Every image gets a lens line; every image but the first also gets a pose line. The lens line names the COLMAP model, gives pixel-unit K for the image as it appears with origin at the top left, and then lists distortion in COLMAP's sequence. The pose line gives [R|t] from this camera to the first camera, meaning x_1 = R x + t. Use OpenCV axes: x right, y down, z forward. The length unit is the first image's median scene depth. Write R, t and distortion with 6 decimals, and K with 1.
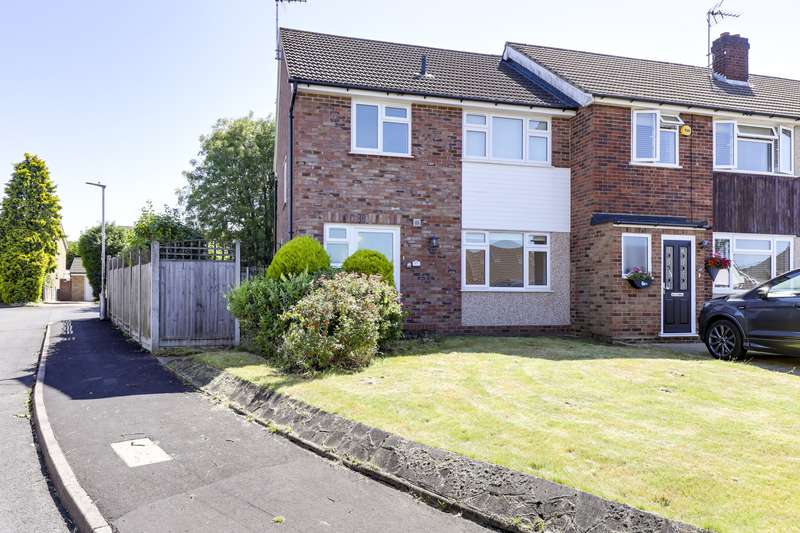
lens RADIAL K [[572.3, 0, 400.0], [0, 572.3, 266.5], [0, 0, 1]] dist [0.003752, 0.001519]
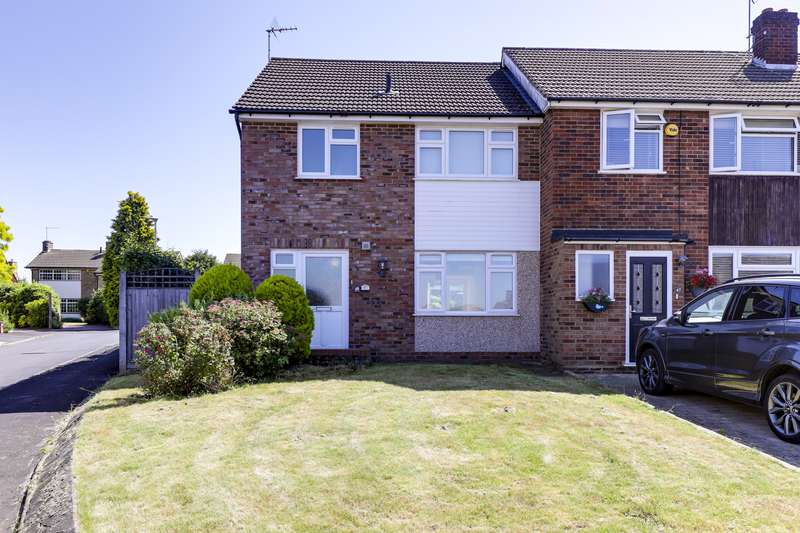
lens RADIAL K [[580.0, 0, 400.0], [0, 580.0, 294.9], [0, 0, 1]] dist [0.003542, 0.002709]
pose [[0.974547, -0.011987, -0.223864, 0.302624], [0.014692, 0.999838, 0.010421, -0.002264], [0.223703, -0.013445, 0.974565, 0.046344]]
